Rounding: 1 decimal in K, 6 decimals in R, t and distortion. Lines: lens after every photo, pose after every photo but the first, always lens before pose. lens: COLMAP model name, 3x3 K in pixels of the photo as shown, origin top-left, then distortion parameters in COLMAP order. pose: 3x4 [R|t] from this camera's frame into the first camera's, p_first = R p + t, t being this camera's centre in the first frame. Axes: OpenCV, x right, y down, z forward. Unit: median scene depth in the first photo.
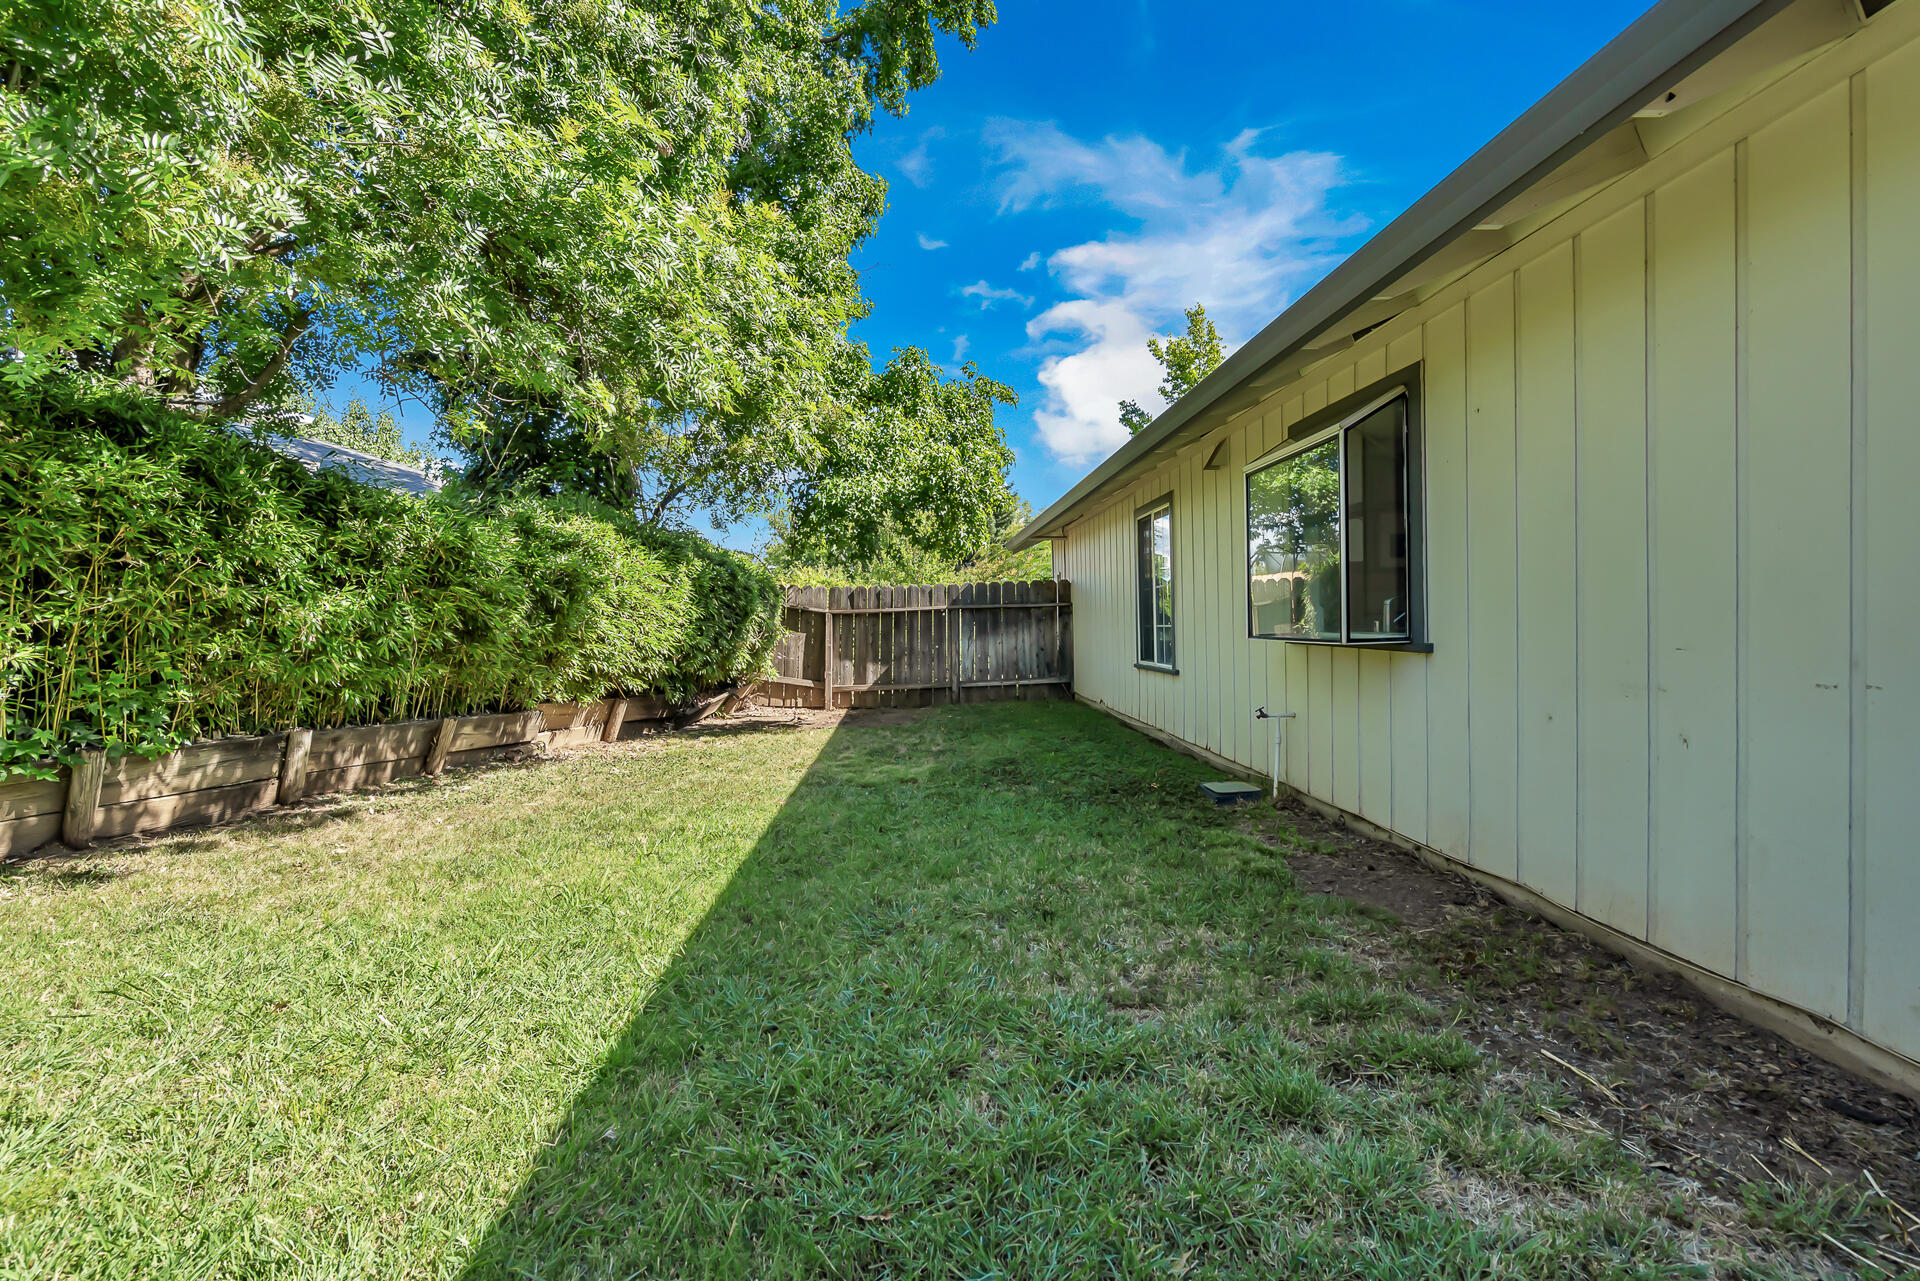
lens RADIAL K [[902.5, 0, 960.0], [0, 902.5, 640.5], [0, 0, 1]] dist [-0.001886, 0.000796]
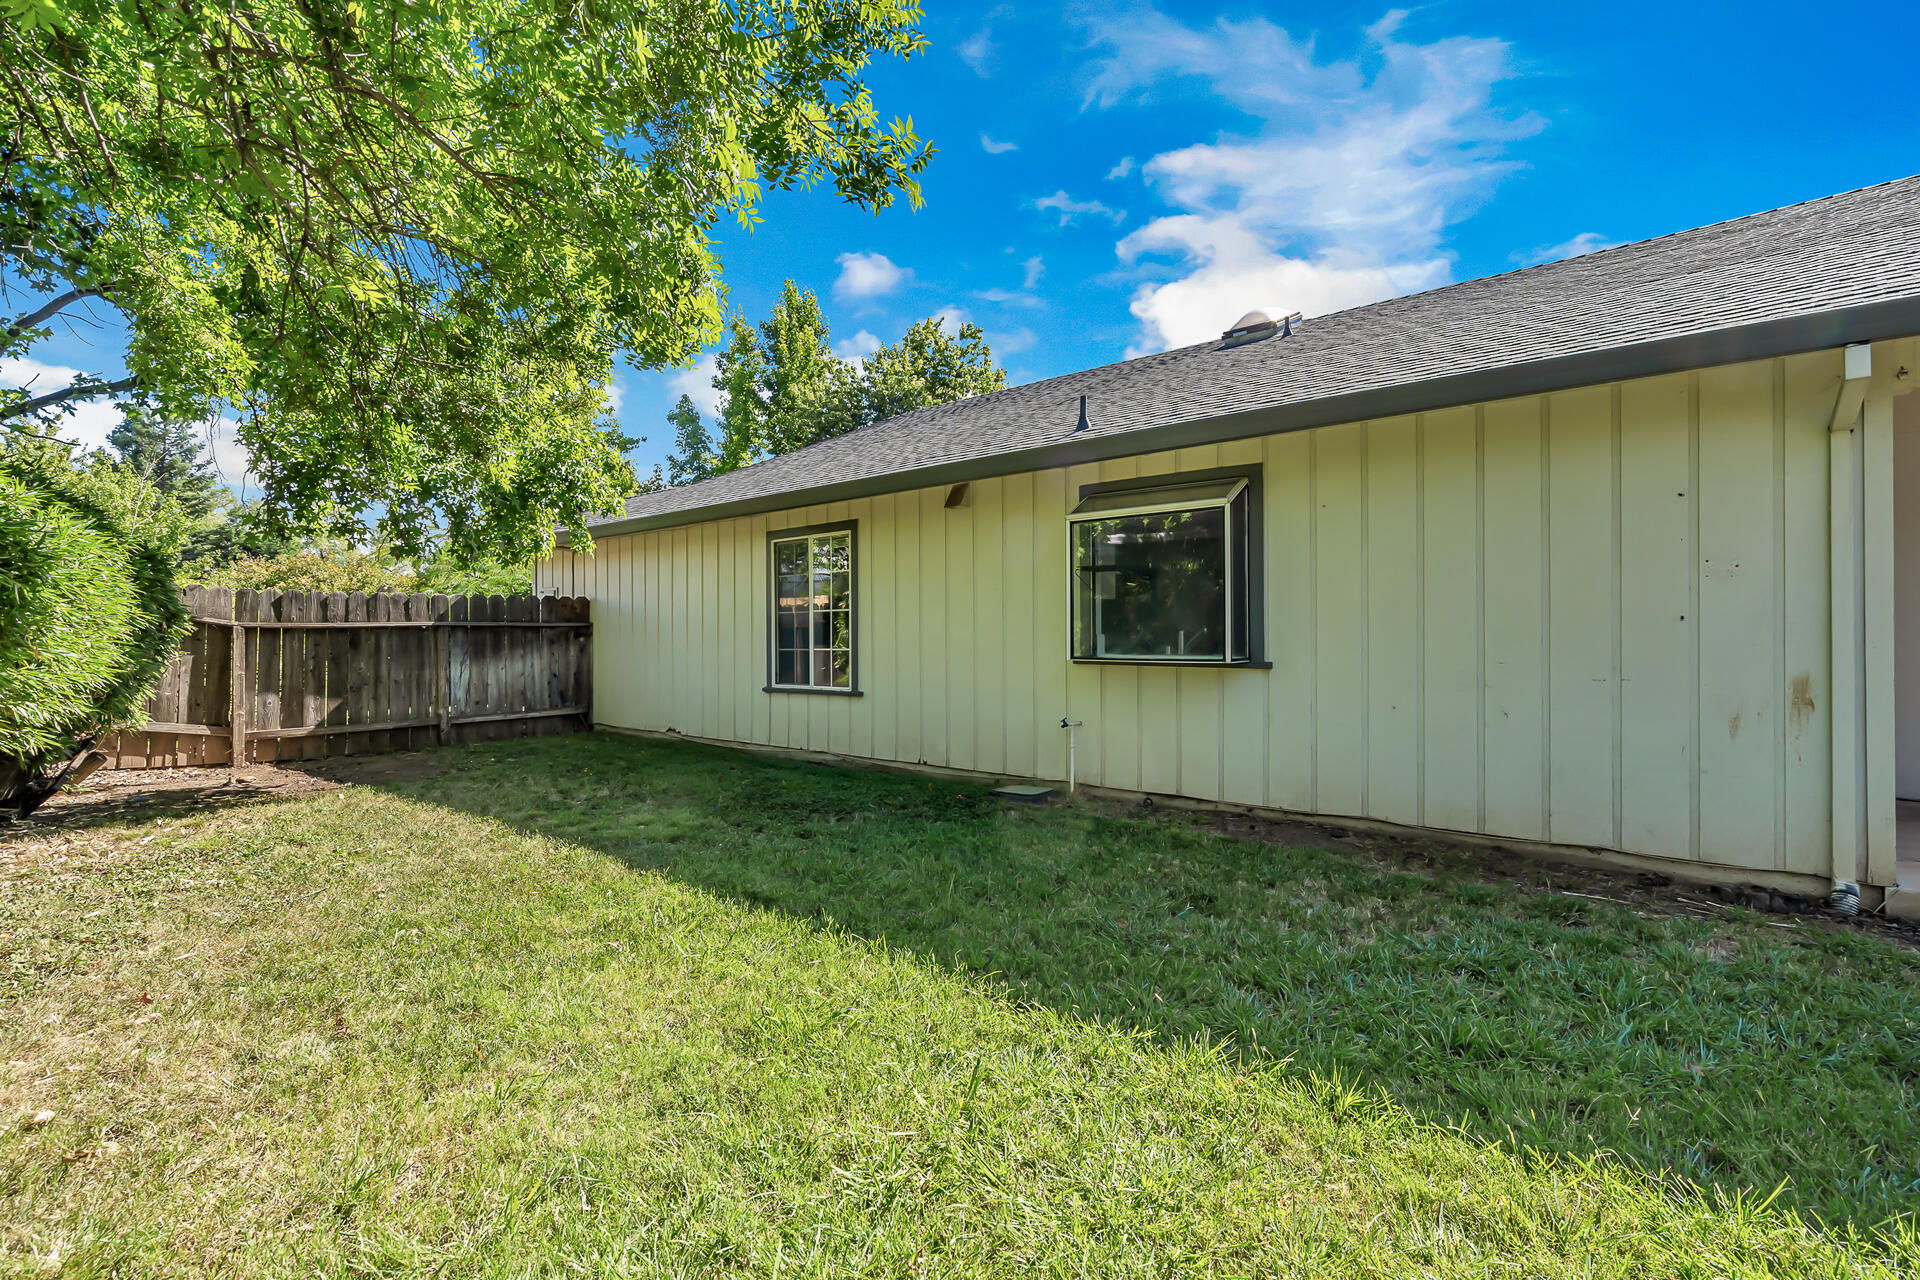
lens RADIAL K [[902.5, 0, 960.0], [0, 902.5, 640.0], [0, 0, 1]] dist [-0.001886, 0.000796]
pose [[0.679448, 0.018588, 0.733488, -0.280260], [0.004240, 0.999563, -0.029258, 0.002629], [-0.733712, 0.022989, 0.679072, 0.128171]]
